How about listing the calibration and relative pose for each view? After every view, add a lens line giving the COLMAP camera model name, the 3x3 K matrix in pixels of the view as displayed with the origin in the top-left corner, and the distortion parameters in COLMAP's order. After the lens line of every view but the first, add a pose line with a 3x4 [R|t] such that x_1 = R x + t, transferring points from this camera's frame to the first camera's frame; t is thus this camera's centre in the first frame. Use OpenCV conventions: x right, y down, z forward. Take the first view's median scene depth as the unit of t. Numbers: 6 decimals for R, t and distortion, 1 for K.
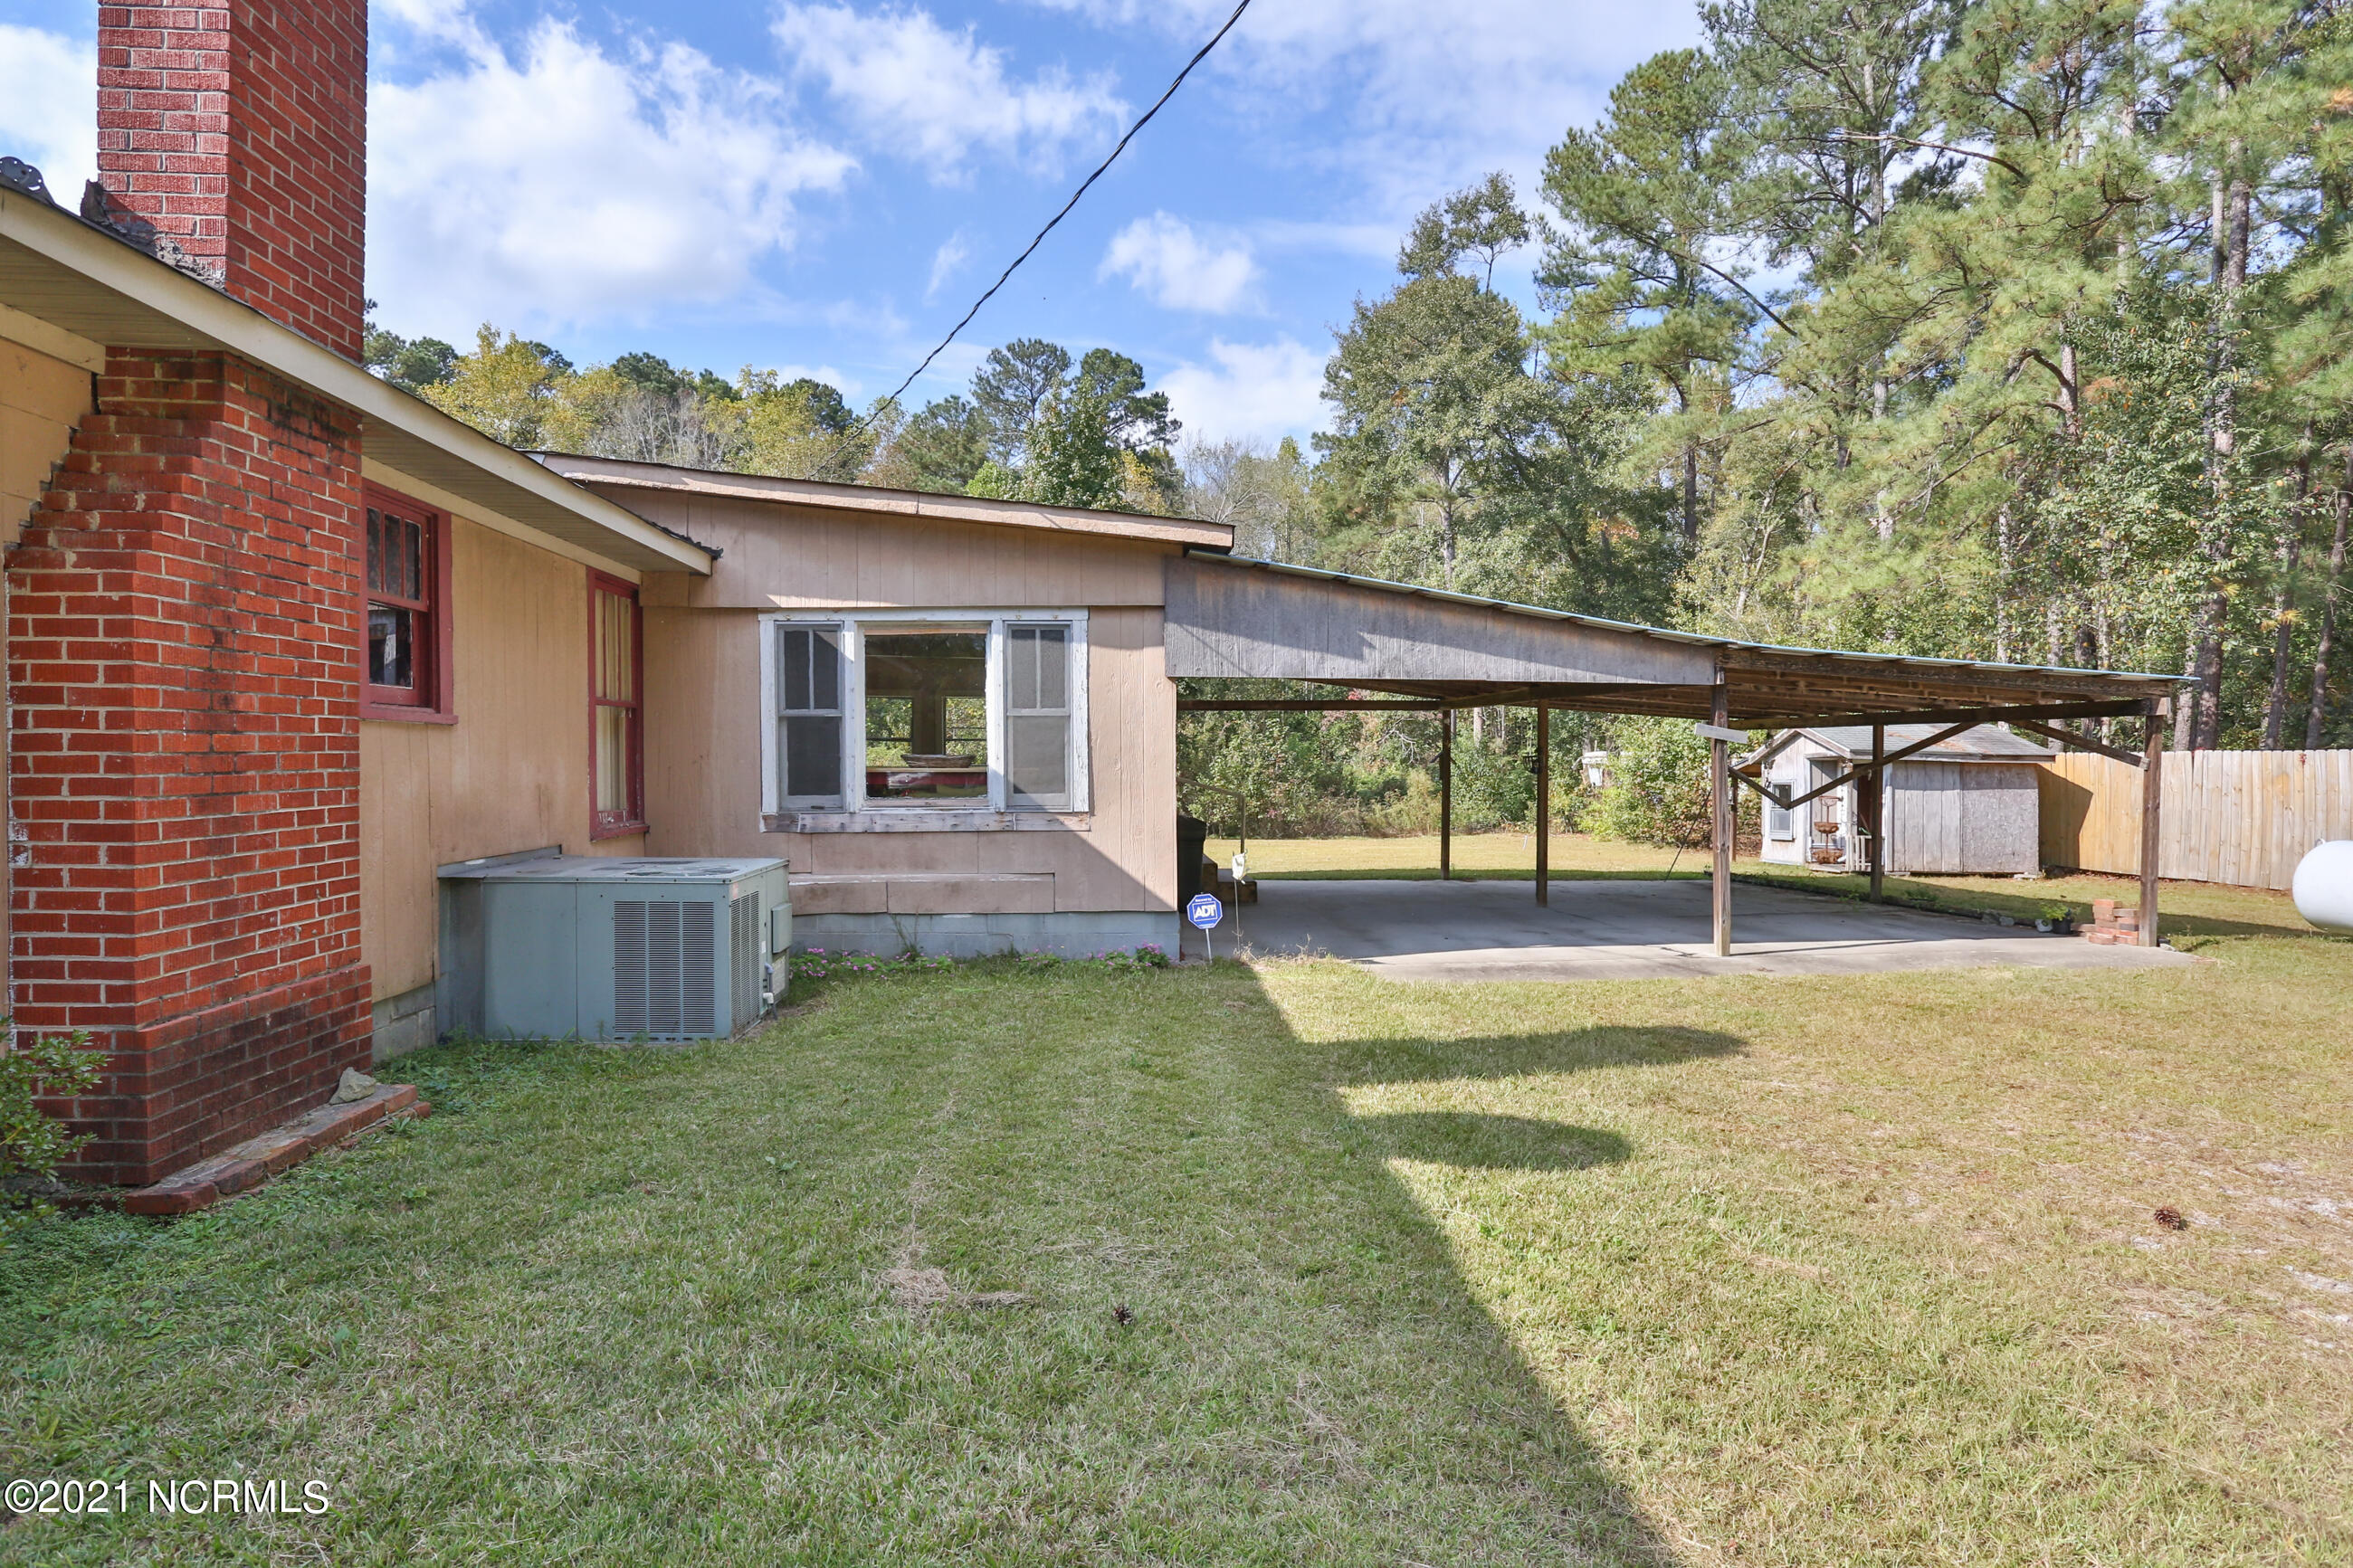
lens RADIAL K [[1209.9, 0, 1168.4], [0, 1209.9, 773.6], [0, 0, 1]] dist [-0.085642, 0.040475]
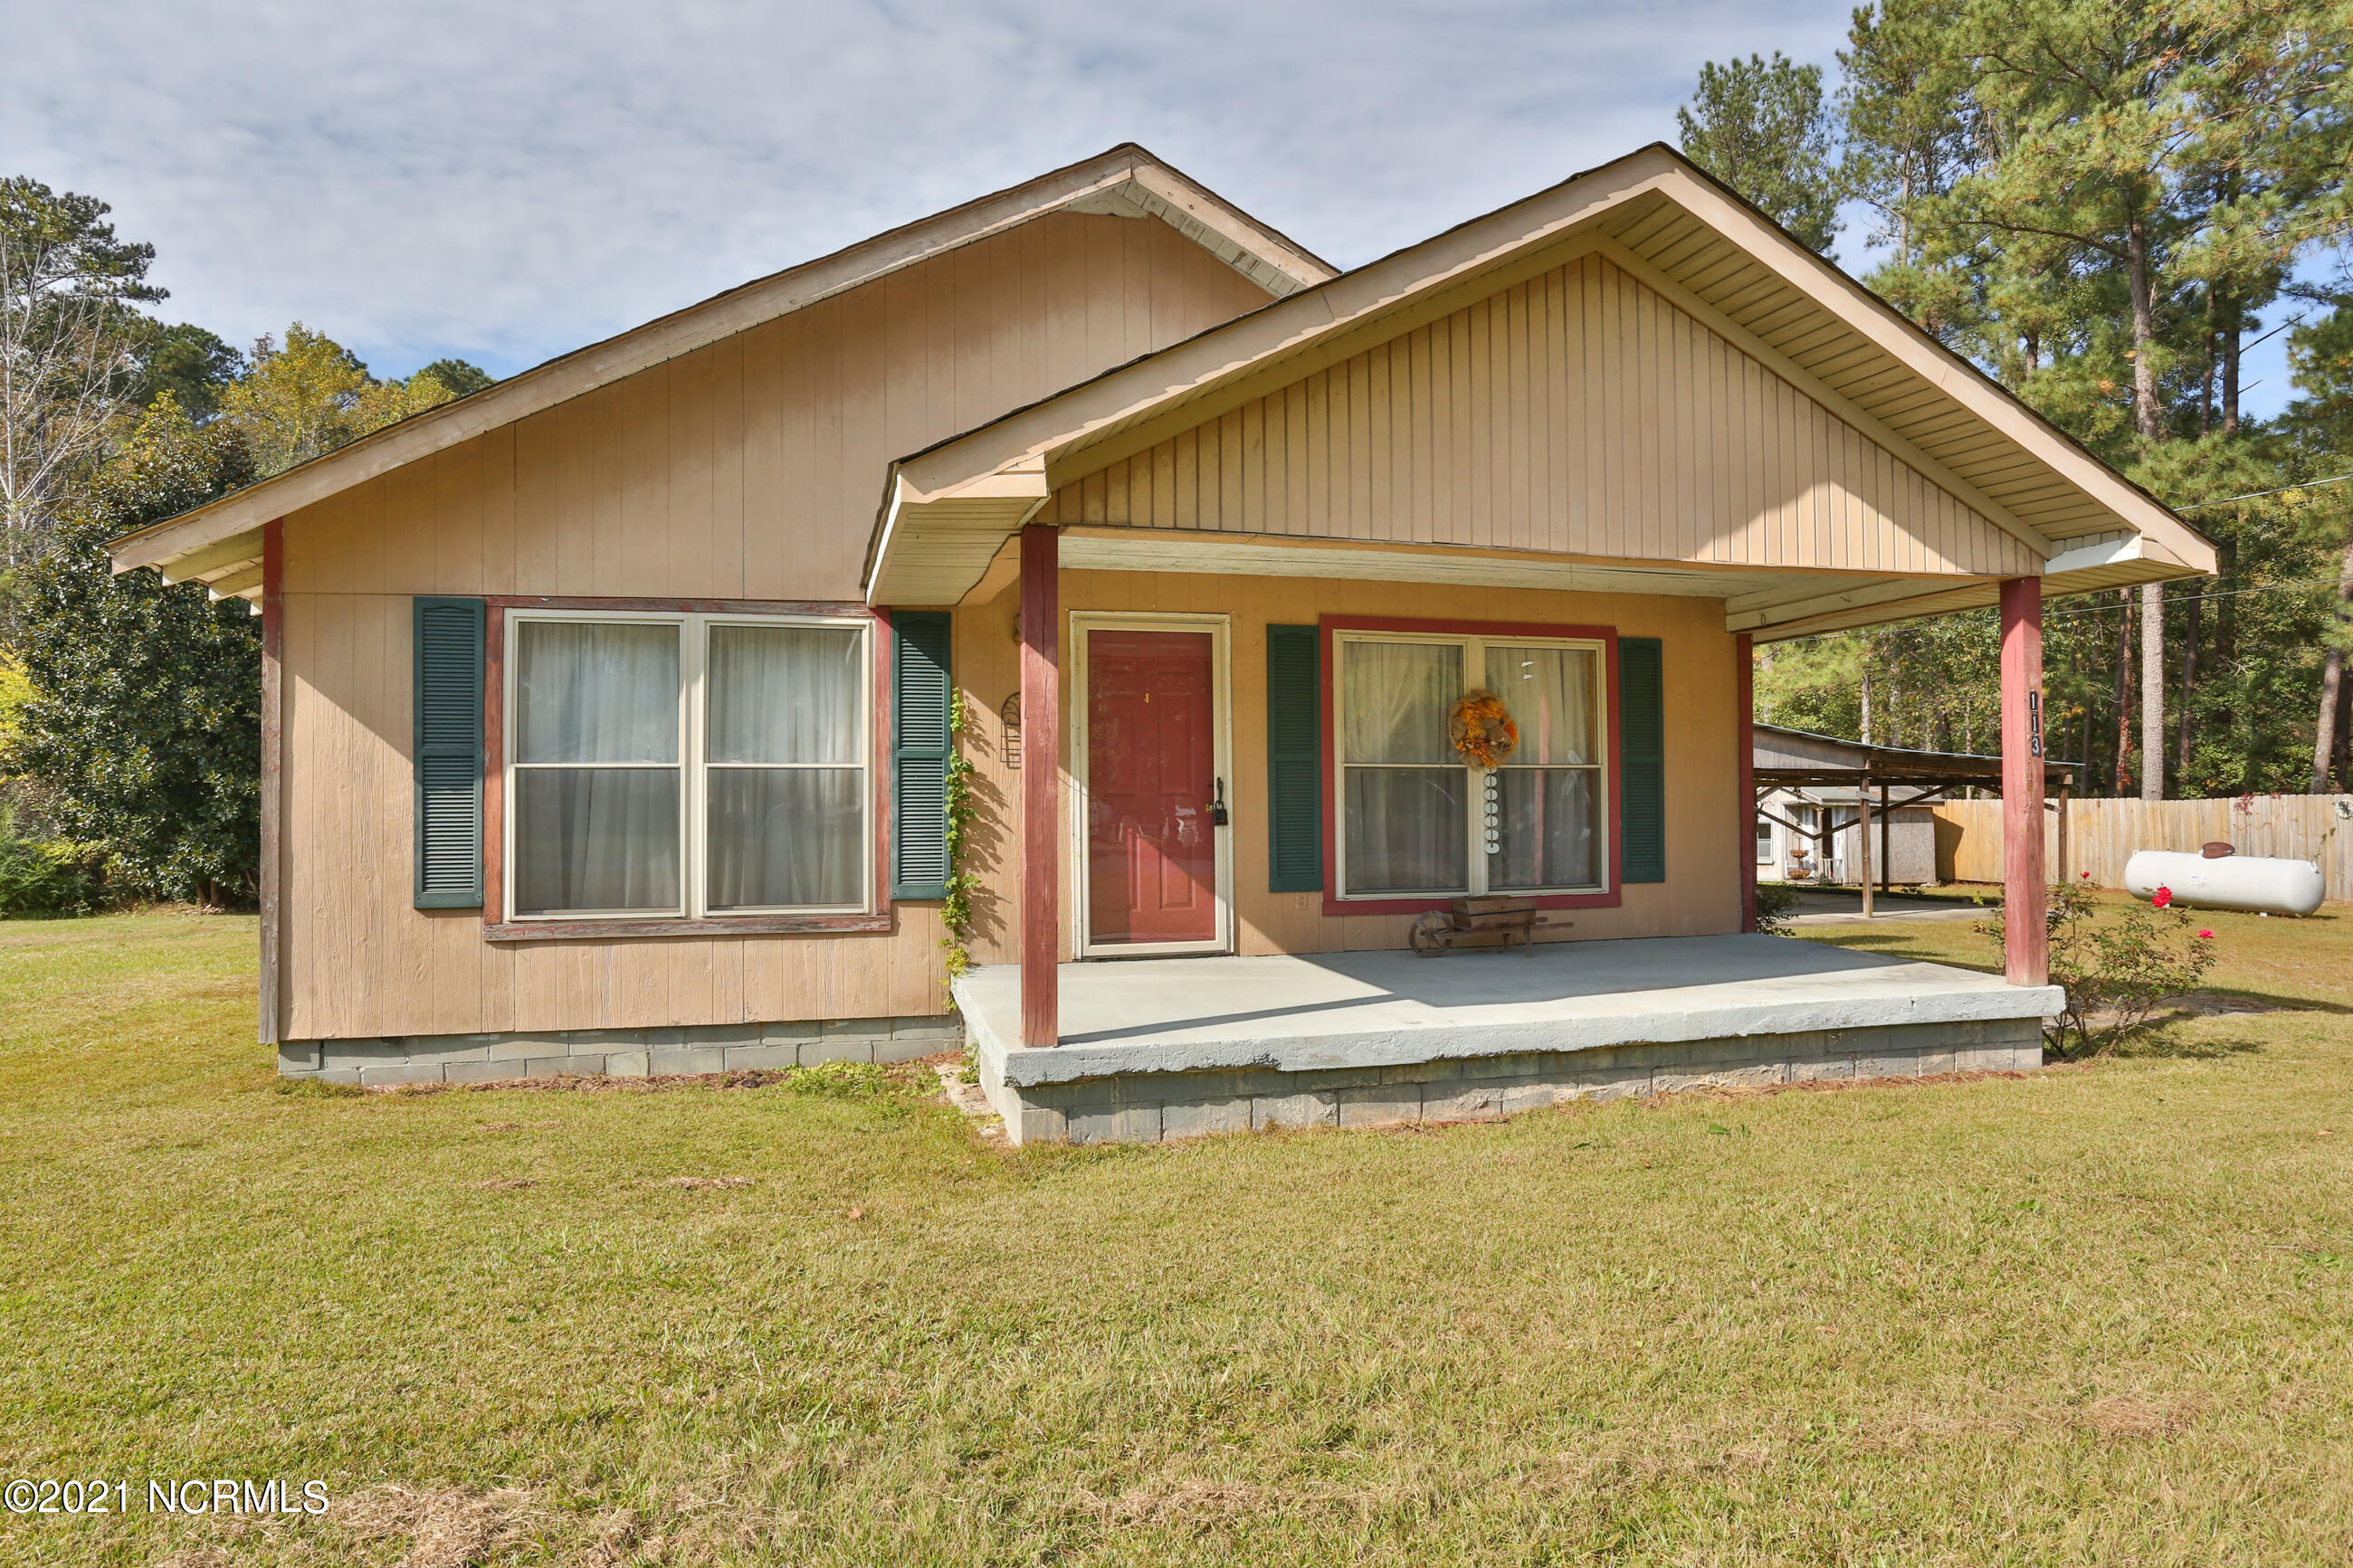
lens RADIAL K [[1324.8, 0, 1176.5], [0, 1324.8, 784.0], [0, 0, 1]] dist [-0.077897, 0.044325]
pose [[0.977090, -0.002810, 0.212810, -0.701054], [0.007865, 0.999707, -0.022910, -0.010715], [-0.212683, 0.024059, 0.976825, -0.507301]]
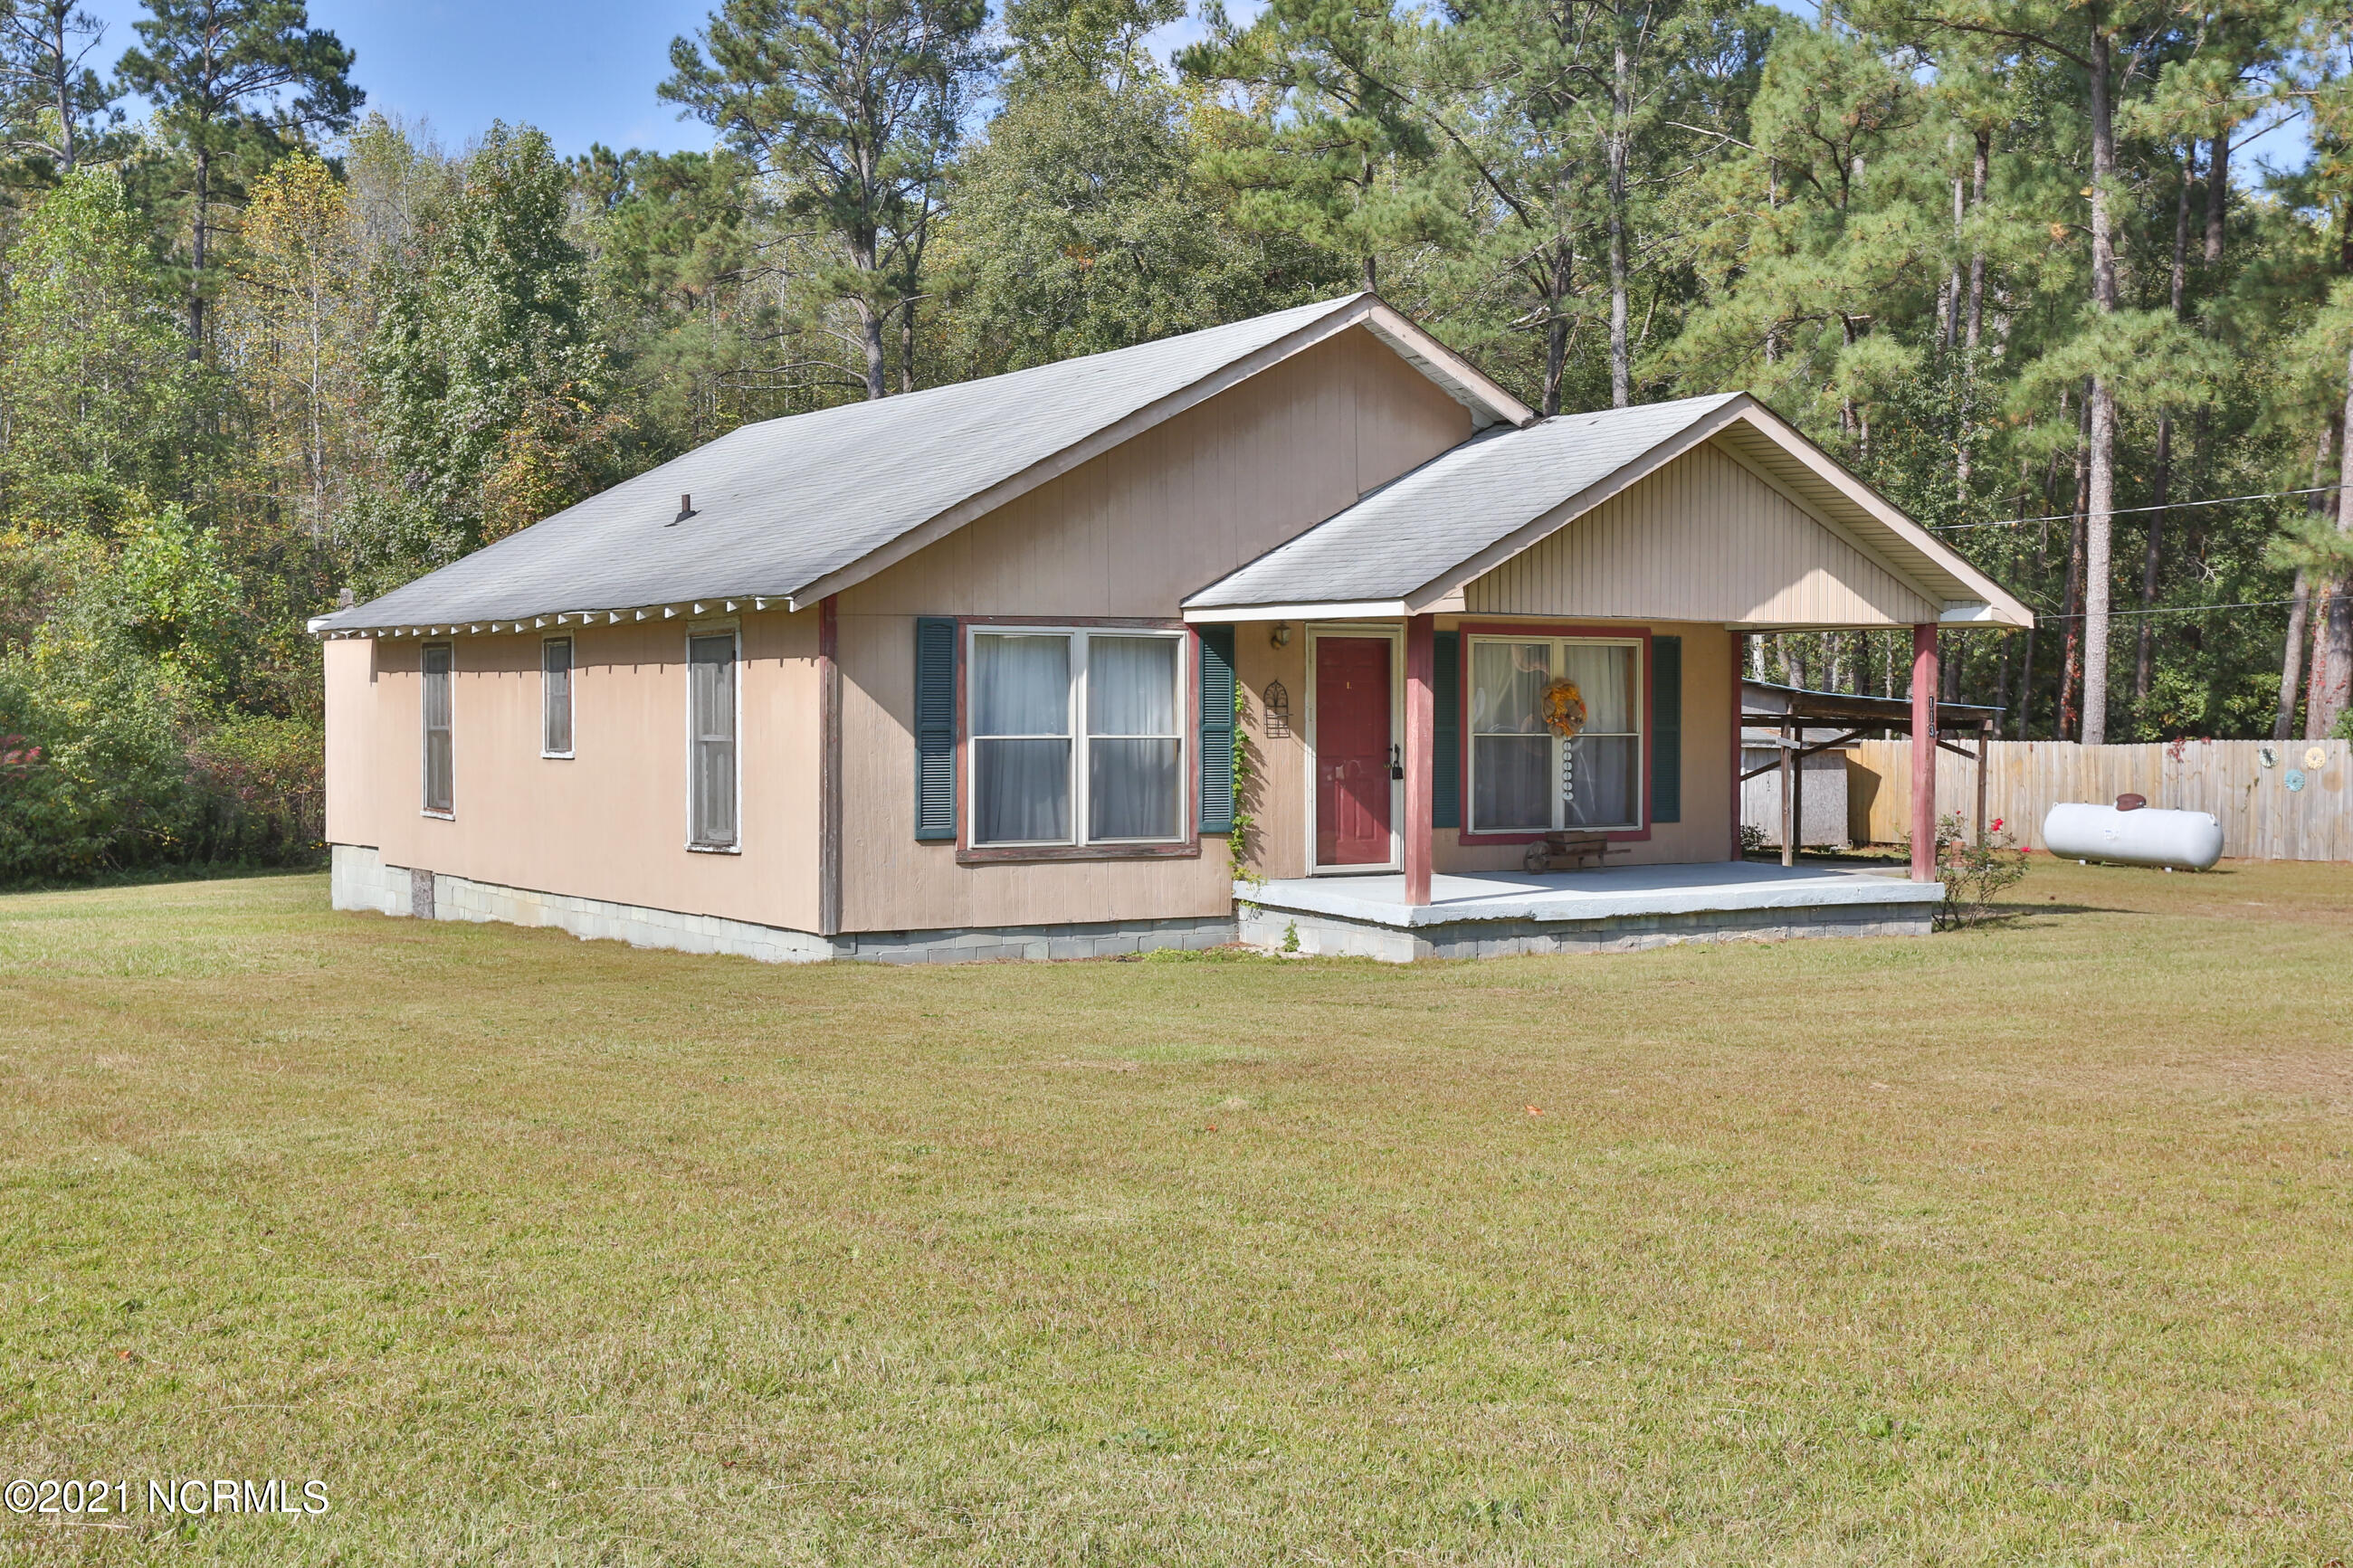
lens RADIAL K [[2697.1, 0, 1176.5], [0, 2697.1, 784.0], [0, 0, 1]] dist [0.024762, 0.055021]
pose [[0.873979, -0.011216, 0.485834, -1.517032], [0.002472, 0.999823, 0.018635, -0.034914], [-0.485958, -0.015086, 0.873852, -1.352644]]
